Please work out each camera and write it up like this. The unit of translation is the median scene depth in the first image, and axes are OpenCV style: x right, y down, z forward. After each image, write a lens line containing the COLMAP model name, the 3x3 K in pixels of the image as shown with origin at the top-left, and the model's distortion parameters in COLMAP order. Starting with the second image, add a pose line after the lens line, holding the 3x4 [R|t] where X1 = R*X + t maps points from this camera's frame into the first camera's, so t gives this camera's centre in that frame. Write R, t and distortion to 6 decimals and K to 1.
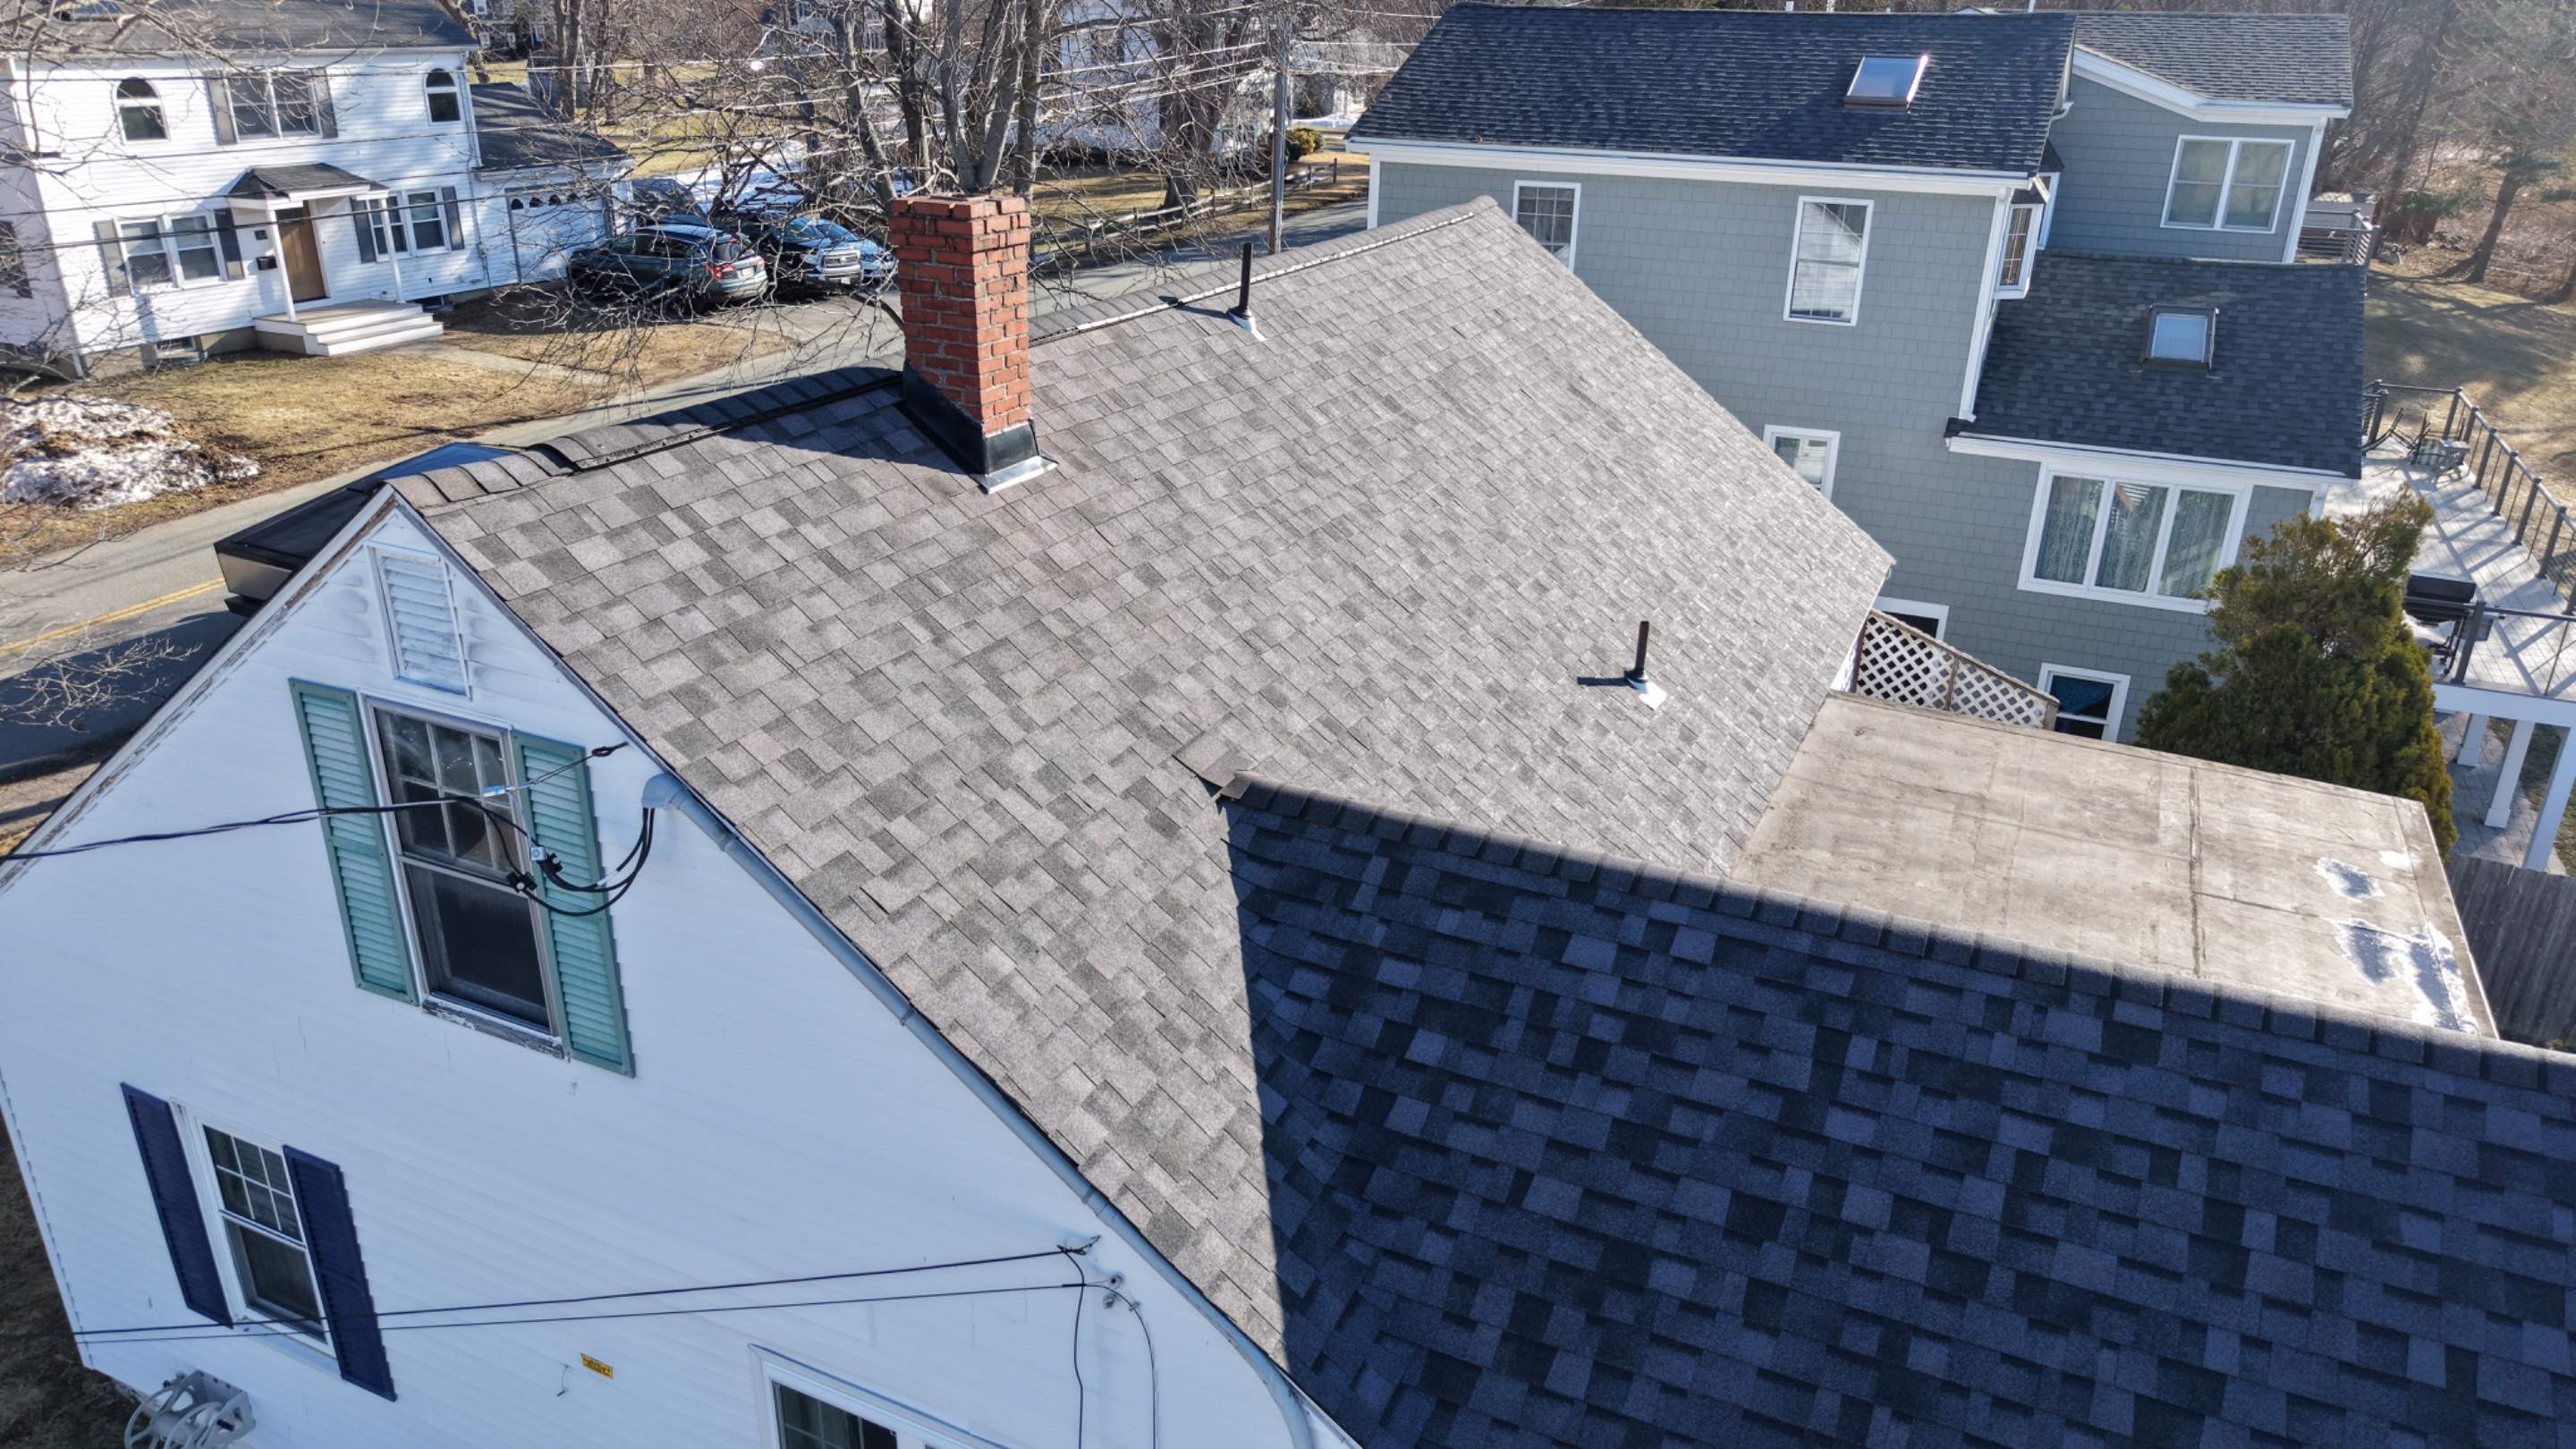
lens RADIAL K [[1728.7, 0, 1288.0], [0, 1728.7, 724.5], [0, 0, 1]] dist [0.019896, -0.017278]
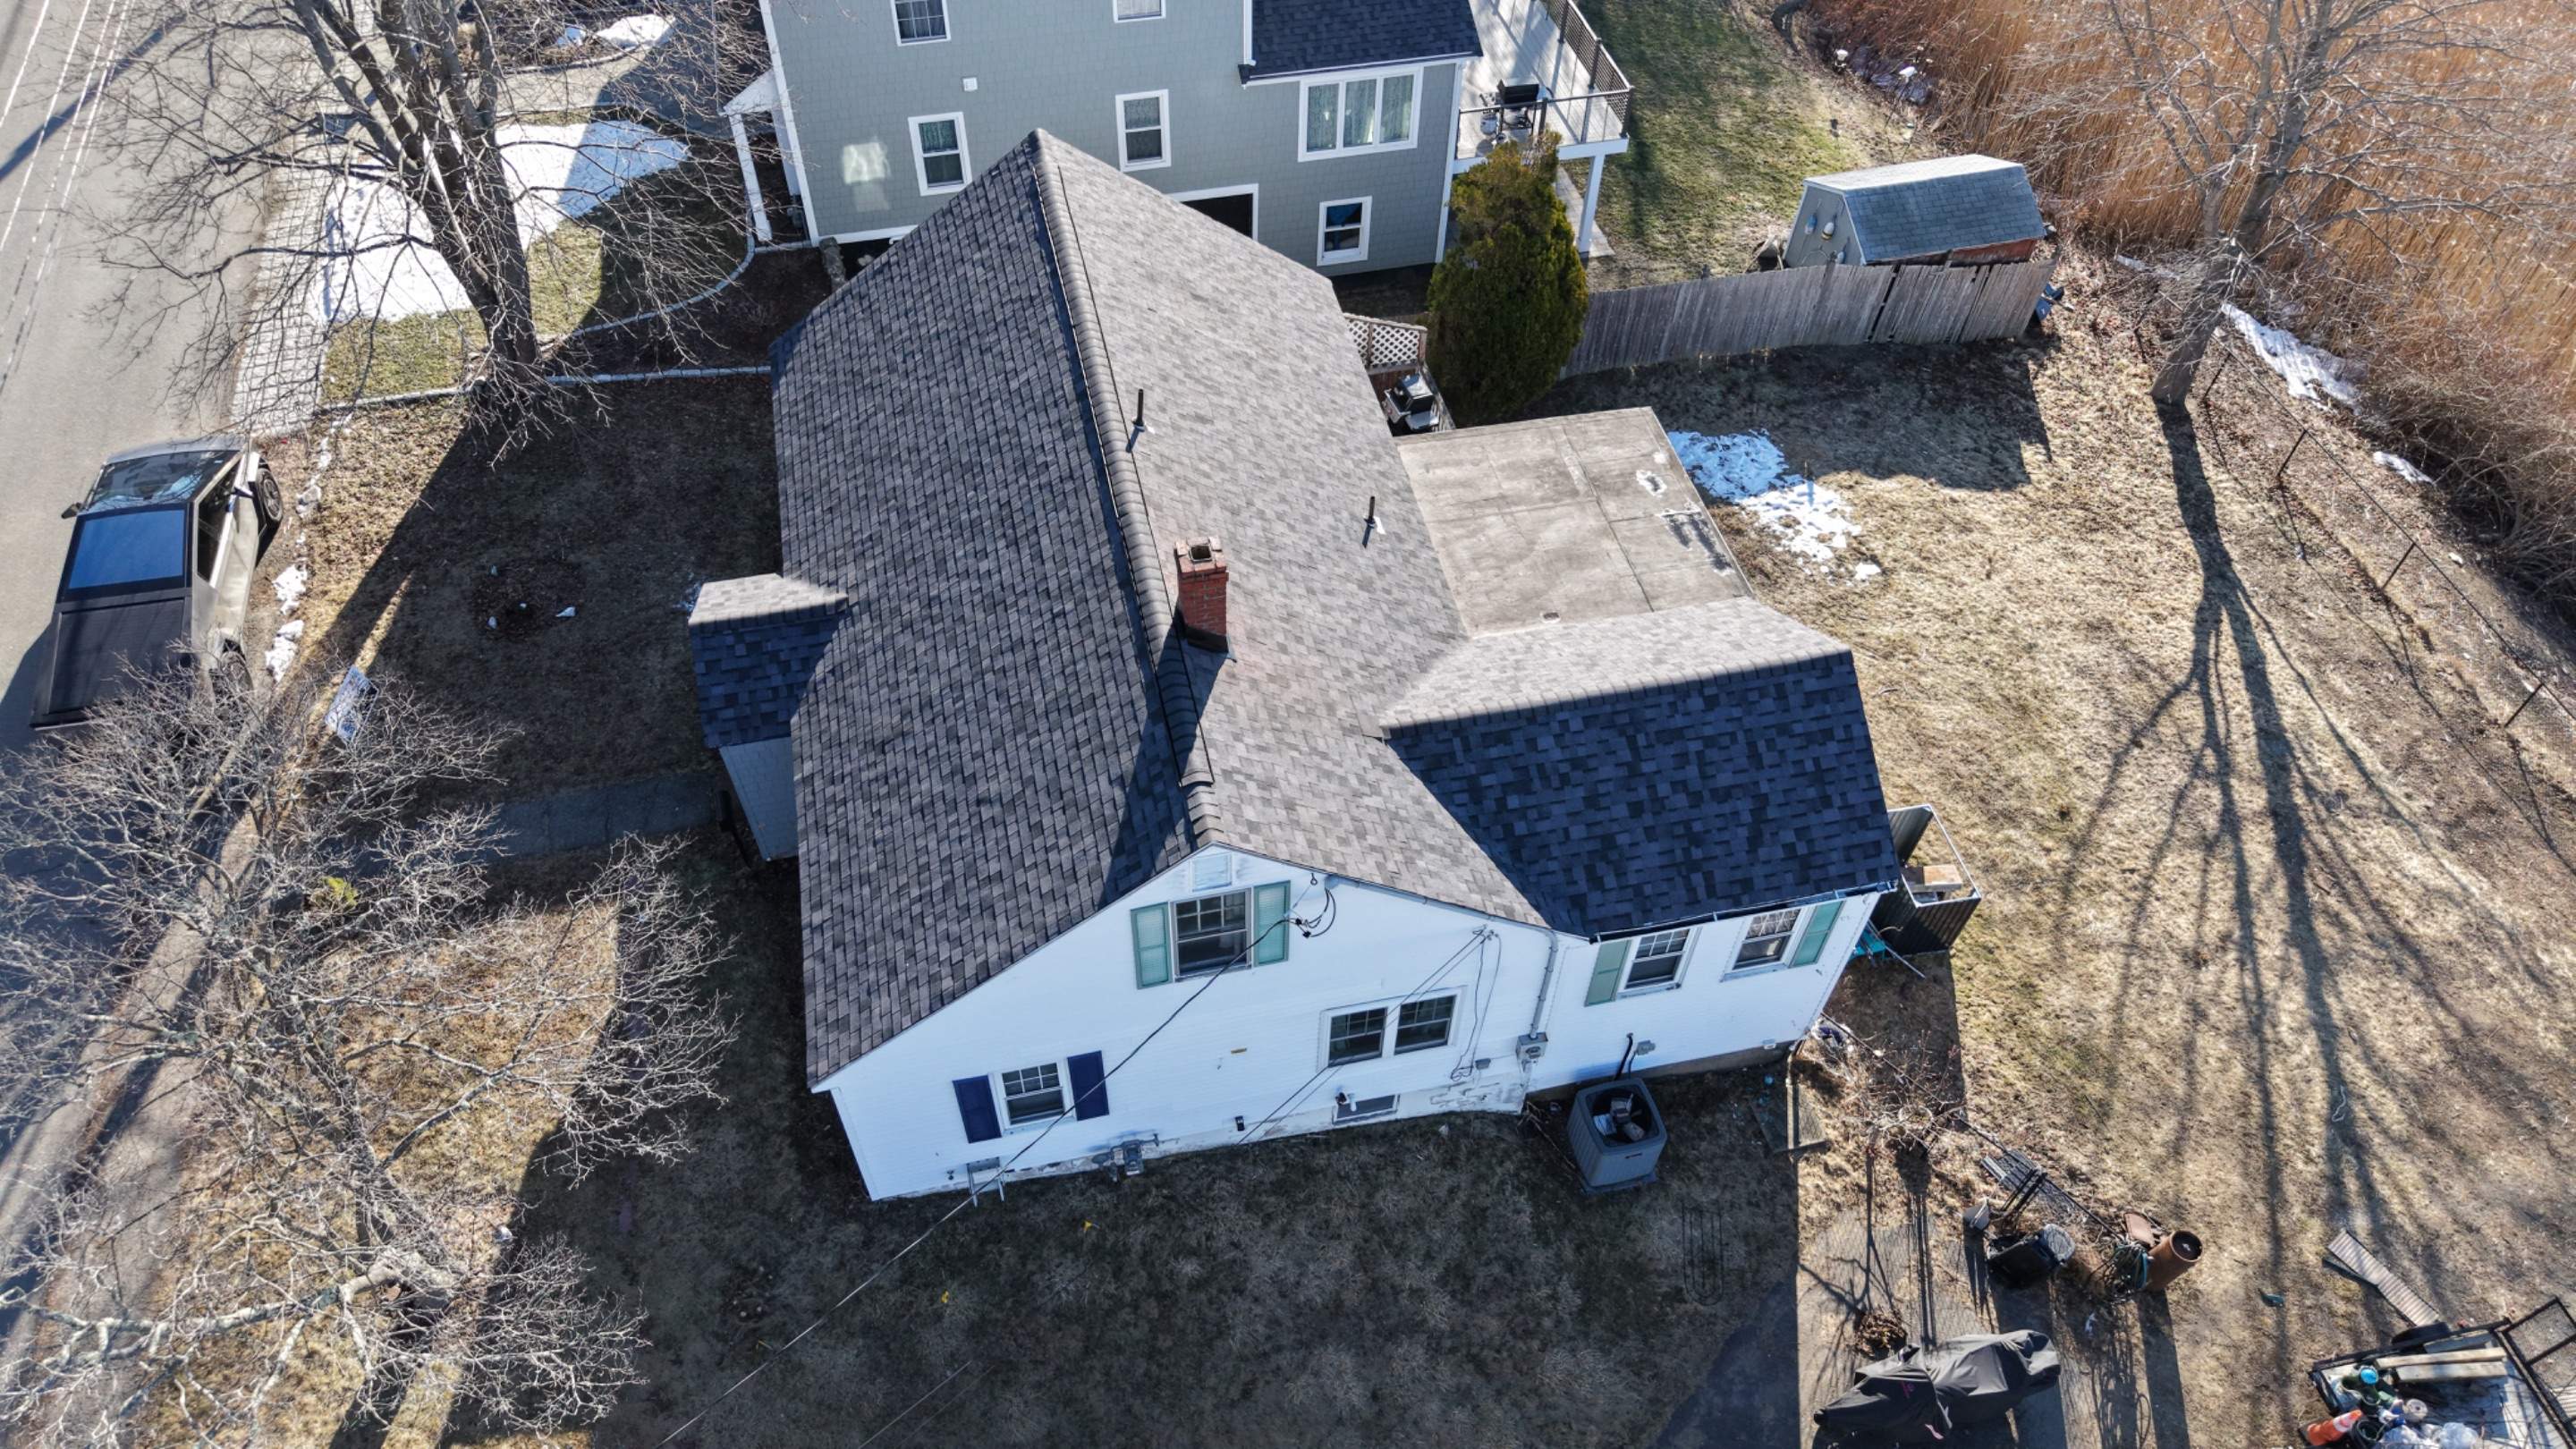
lens RADIAL K [[1724.8, 0, 1281.4], [0, 1724.8, 725.7], [0, 0, 1]] dist [0.061093, -0.075186]
pose [[0.790488, -0.474424, 0.387364, -1.186916], [0.235166, 0.819078, 0.523266, -1.400722], [-0.565532, -0.322541, 0.759040, -0.815322]]
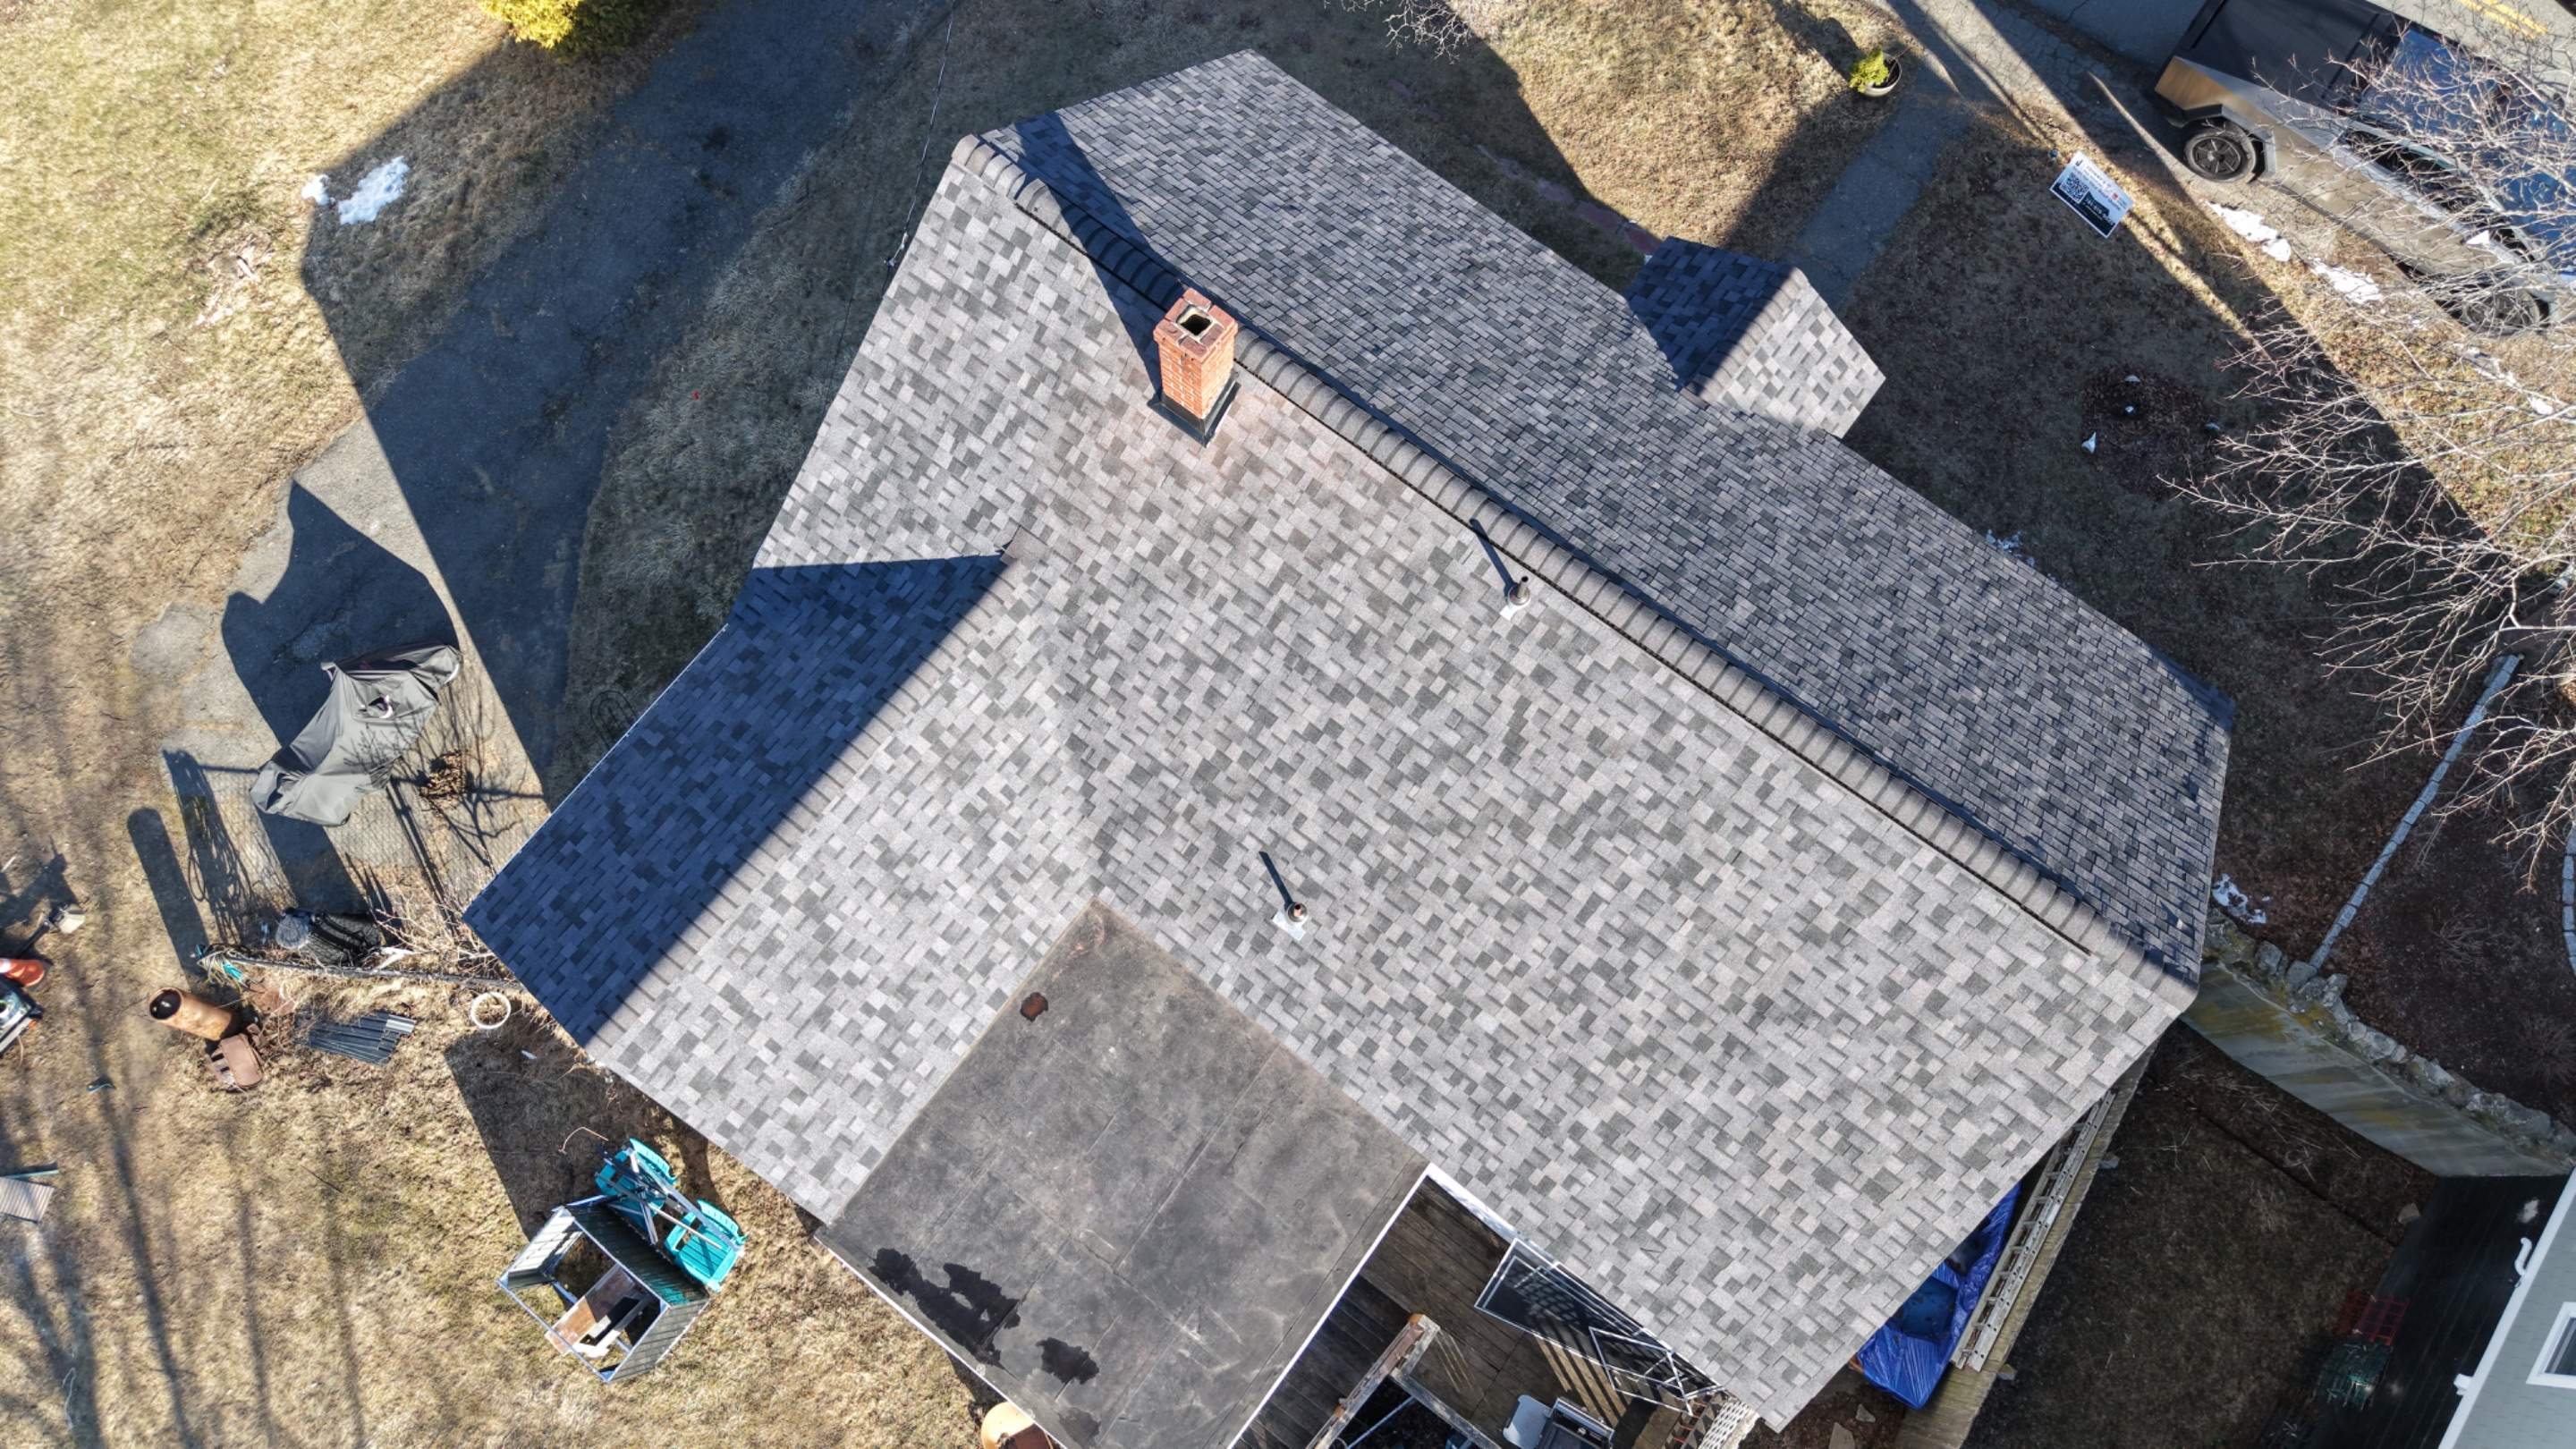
lens RADIAL K [[1724.8, 0, 1281.4], [0, 1724.8, 725.7], [0, 0, 1]] dist [0.061093, -0.075186]
pose [[-0.207753, 0.928342, -0.308252, 0.777071], [-0.404189, 0.205497, 0.891293, -2.032325], [0.890770, 0.309760, 0.332533, 0.753353]]
